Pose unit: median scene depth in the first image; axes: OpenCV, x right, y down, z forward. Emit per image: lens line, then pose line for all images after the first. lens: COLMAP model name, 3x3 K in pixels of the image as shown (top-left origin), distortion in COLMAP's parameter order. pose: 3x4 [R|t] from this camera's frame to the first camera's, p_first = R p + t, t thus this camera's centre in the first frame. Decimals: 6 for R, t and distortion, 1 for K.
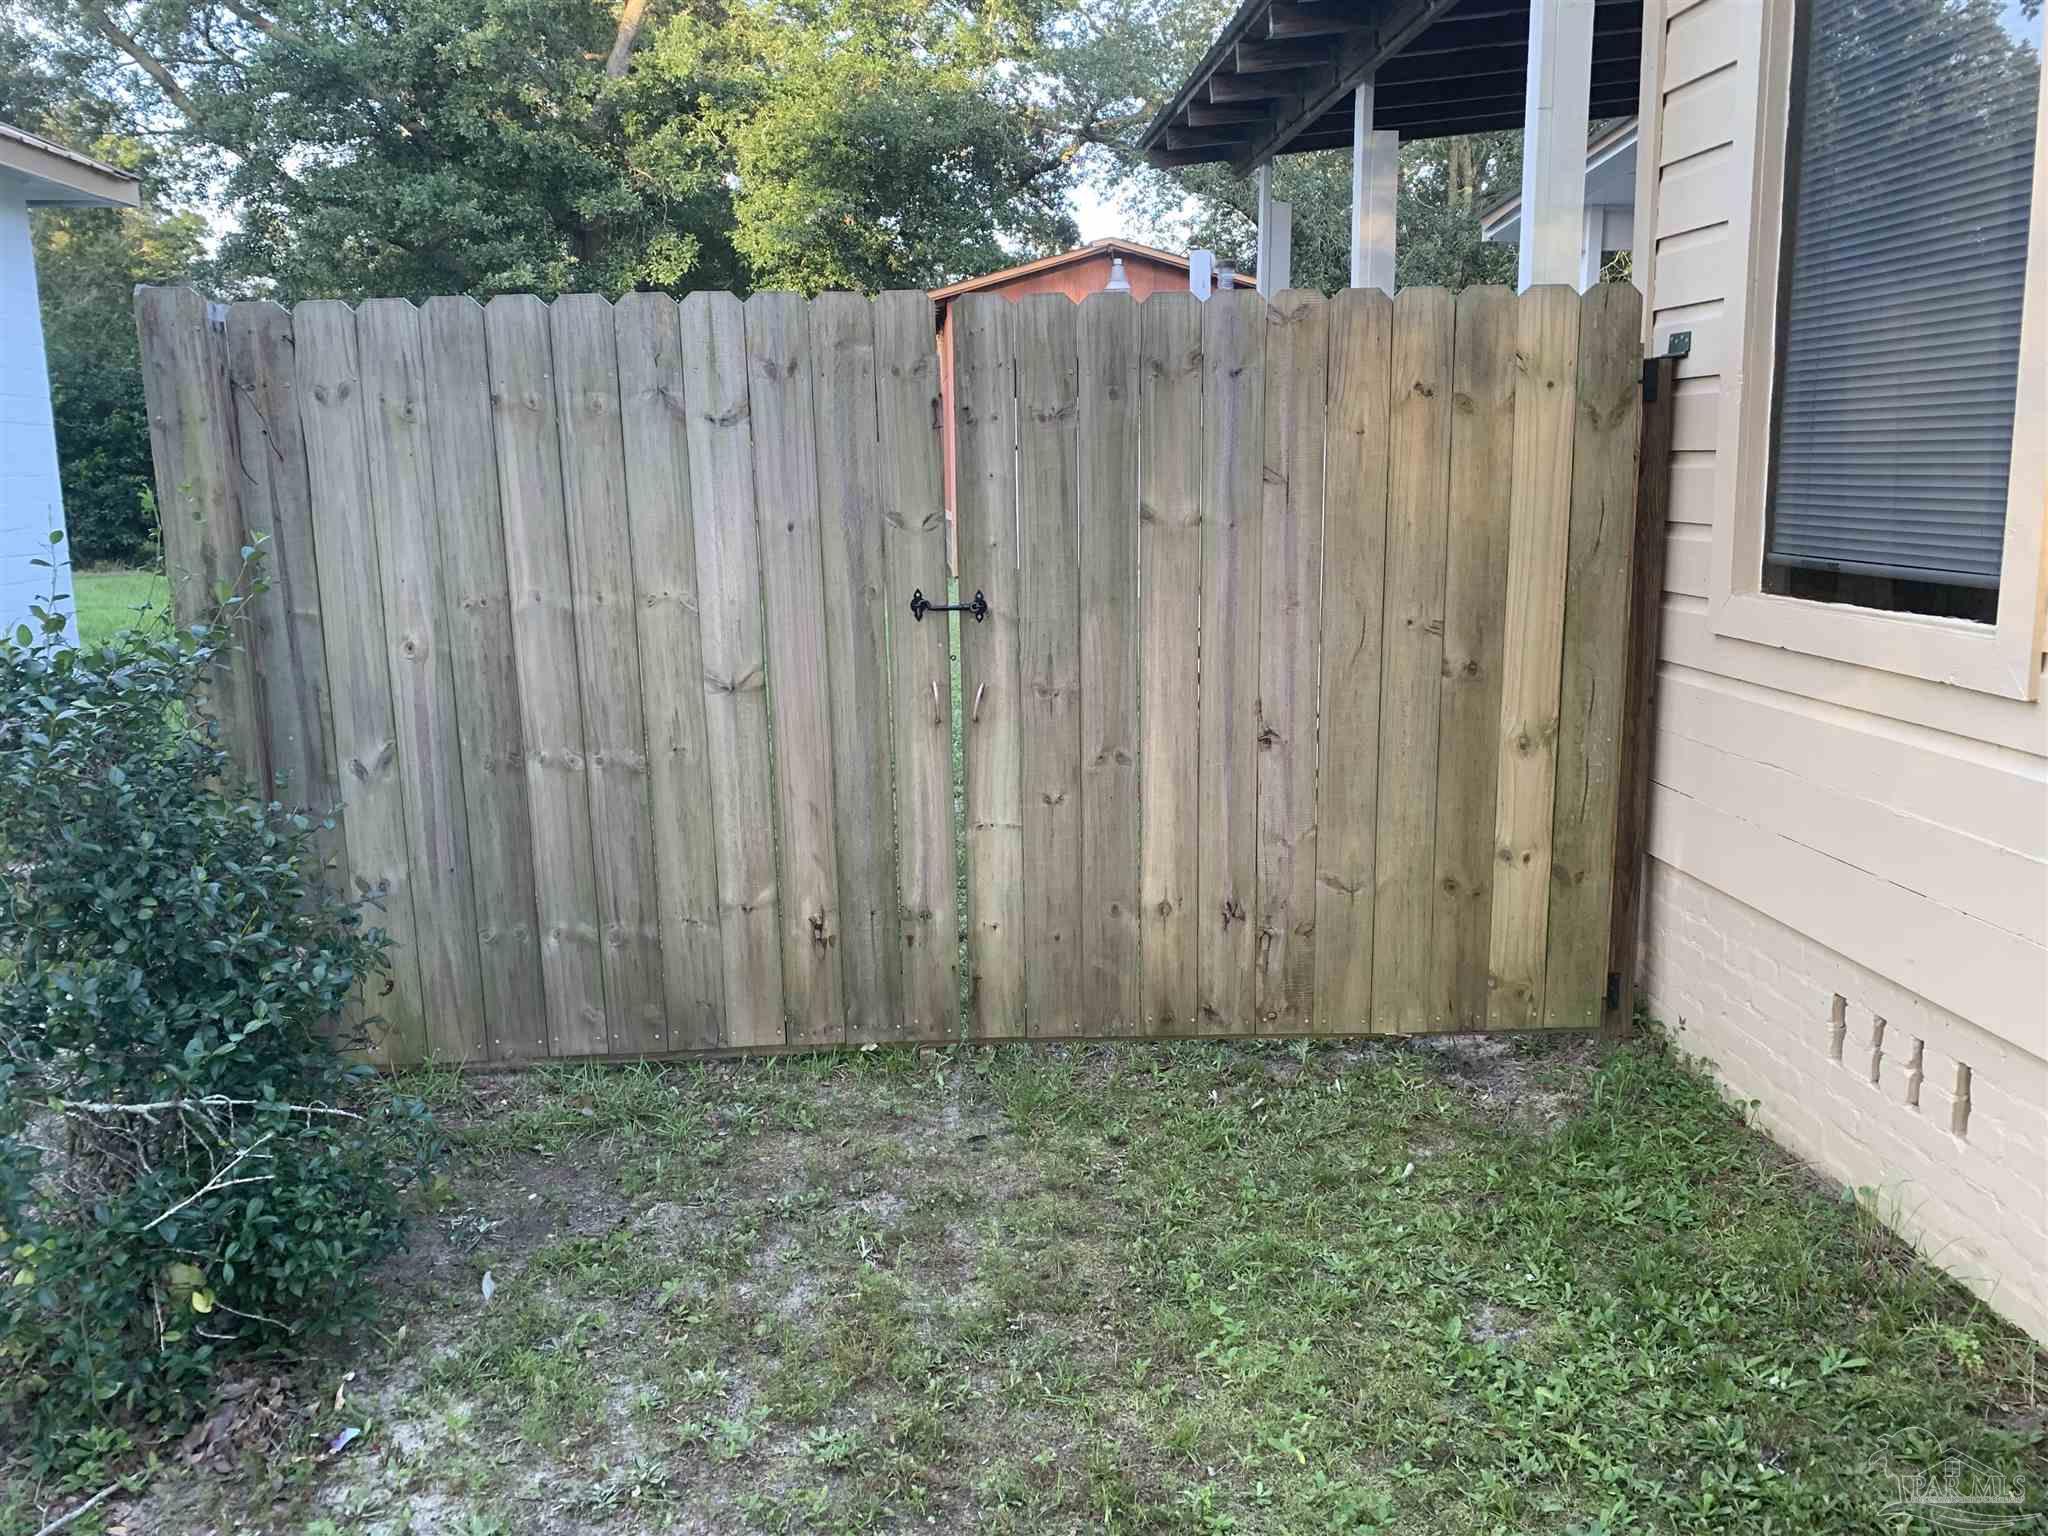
lens RADIAL K [[1573.7, 0, 1023.8], [0, 1573.7, 767.7], [0, 0, 1]] dist [0.000330, 0.011450]
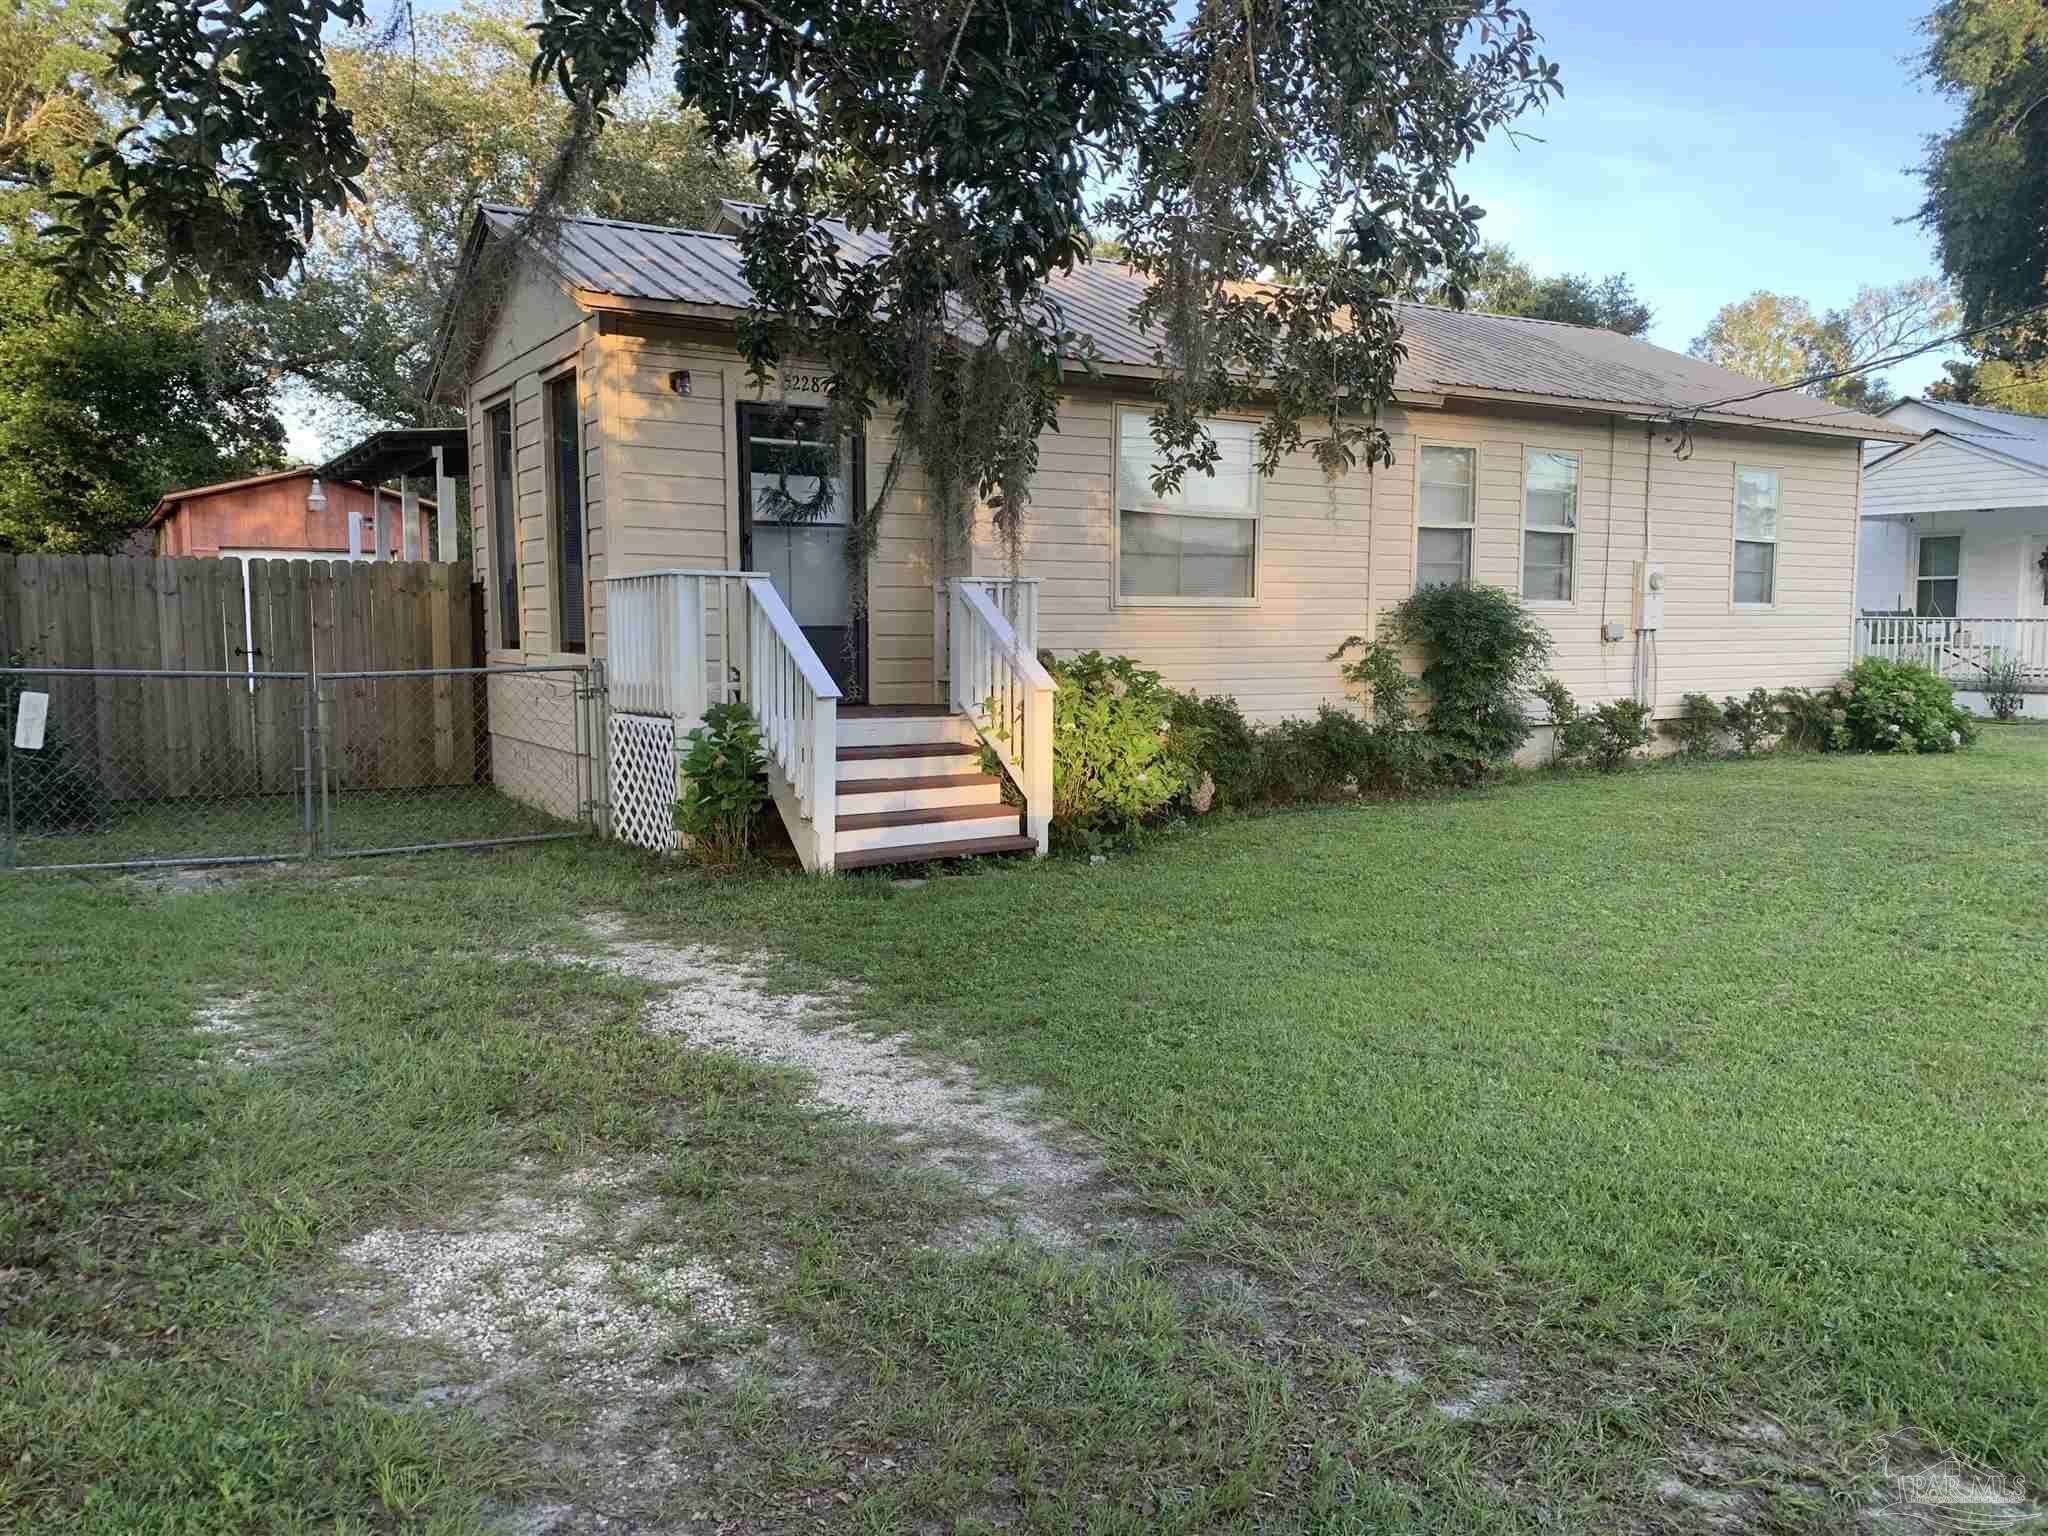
lens RADIAL K [[1573.7, 0, 1020.0], [0, 1573.7, 771.7], [0, 0, 1]] dist [0.000330, 0.011450]
pose [[0.893334, -0.026370, 0.448619, -0.082581], [0.072539, 0.993647, -0.086041, 0.502134], [-0.443500, 0.109405, 0.889572, -2.400076]]
